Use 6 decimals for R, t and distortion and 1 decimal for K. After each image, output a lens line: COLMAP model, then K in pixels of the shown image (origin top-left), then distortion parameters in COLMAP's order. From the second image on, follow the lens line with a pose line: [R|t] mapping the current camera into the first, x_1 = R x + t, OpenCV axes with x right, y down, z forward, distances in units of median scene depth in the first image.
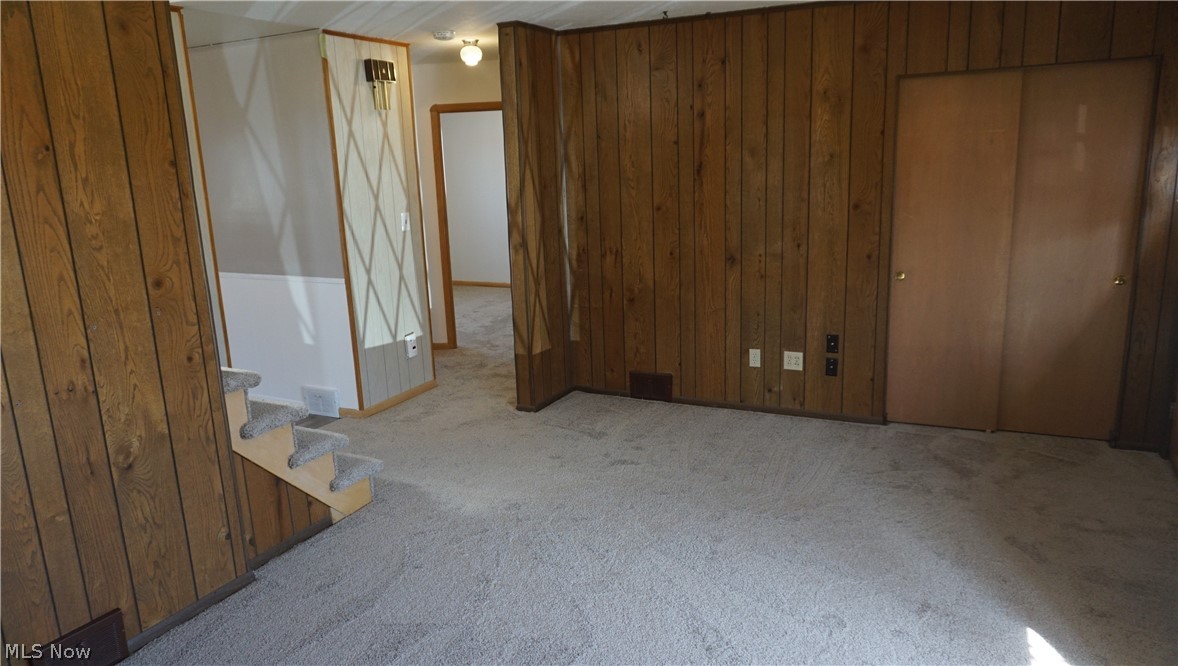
lens RADIAL K [[794.7, 0, 589.0], [0, 794.7, 333.0], [0, 0, 1]] dist [-0.053479, 0.058959]
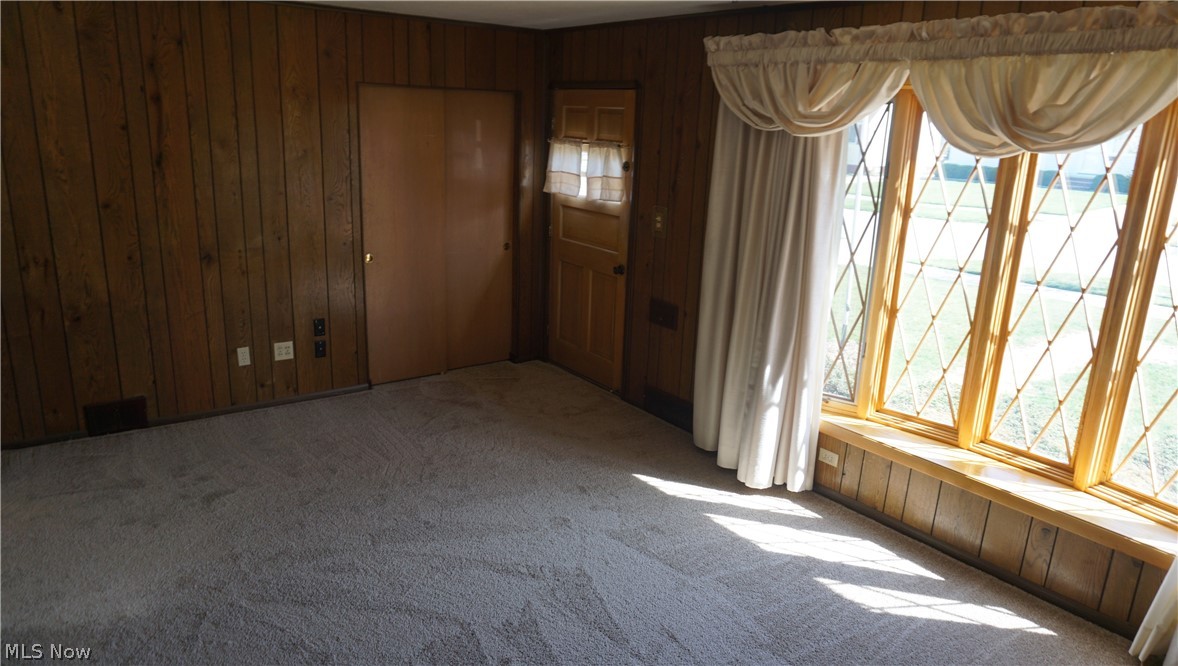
lens RADIAL K [[740.3, 0, 650.8], [0, 740.3, 323.7], [0, 0, 1]] dist [-0.001823, 0.002408]
pose [[0.455480, -0.172743, 0.873325, -0.363279], [0.134882, 0.983059, 0.124101, -0.055322], [-0.879968, 0.061271, 0.471064, 0.135850]]
